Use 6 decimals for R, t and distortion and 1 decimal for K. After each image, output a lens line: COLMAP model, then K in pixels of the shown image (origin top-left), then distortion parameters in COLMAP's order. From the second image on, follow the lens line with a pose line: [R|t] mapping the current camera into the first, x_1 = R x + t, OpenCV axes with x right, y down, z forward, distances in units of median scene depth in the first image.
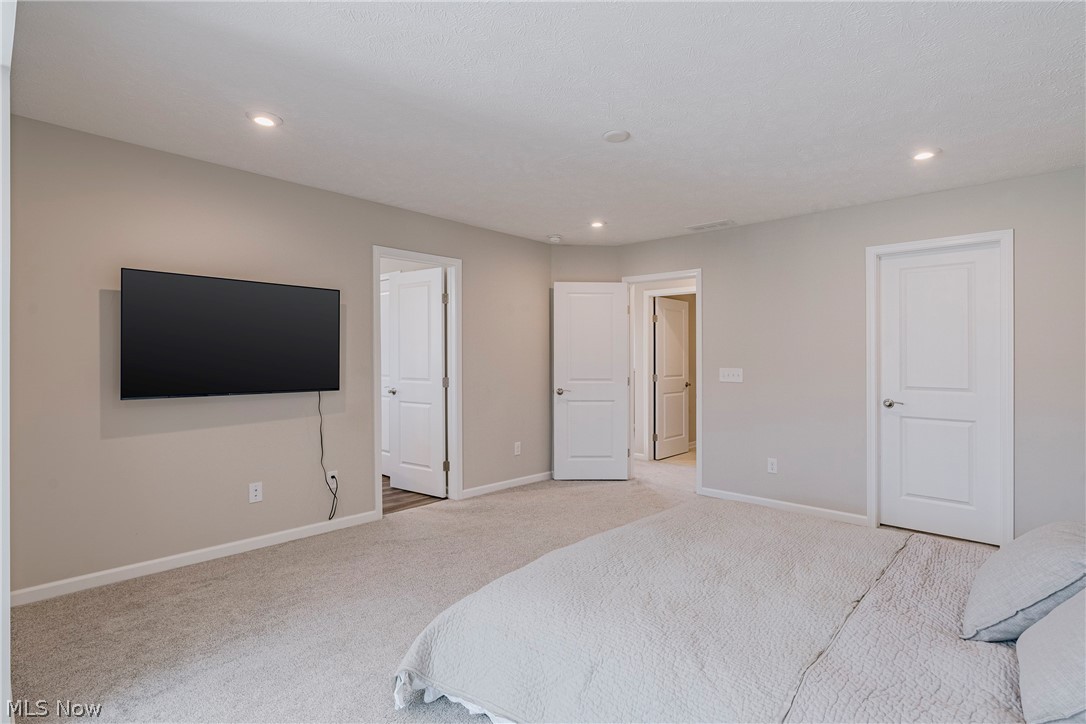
lens RADIAL K [[517.3, 0, 544.0], [0, 517.3, 359.5], [0, 0, 1]] dist [-0.008404, 0.001357]
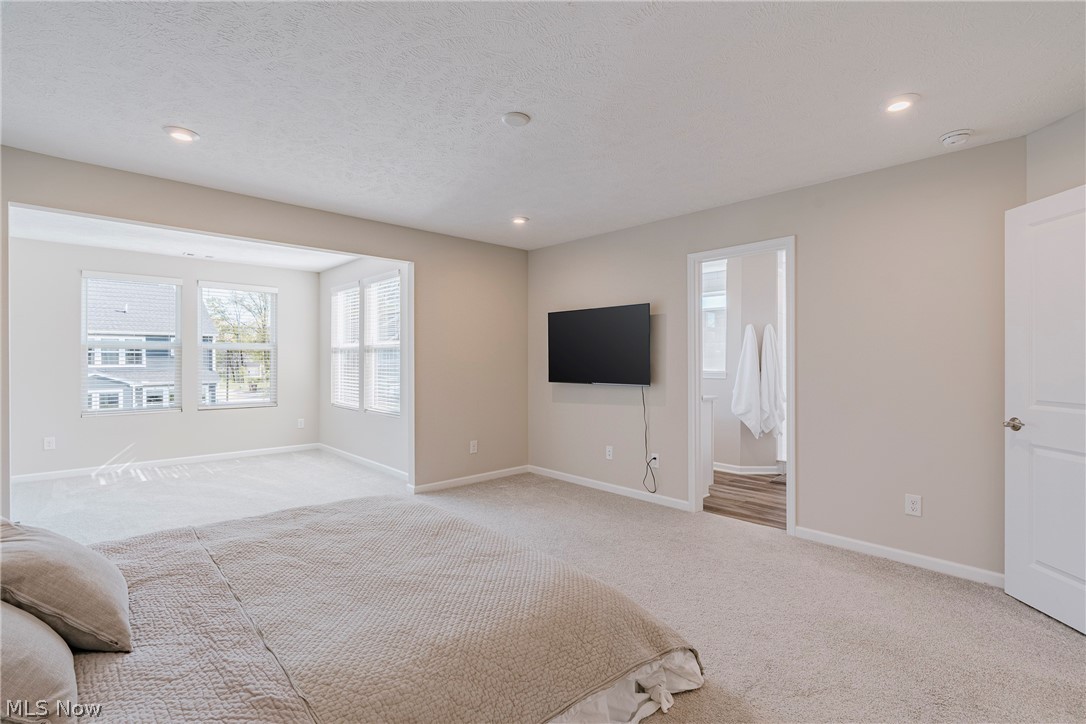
lens RADIAL K [[491.0, 0, 543.7], [0, 491.0, 362.1], [0, 0, 1]] dist [-0.003954, -0.000020]
pose [[-0.039463, -0.000208, -0.999221, 0.732146], [-0.004044, 0.999992, -0.000048, 0.004464], [0.999213, 0.004039, -0.039464, 0.774003]]
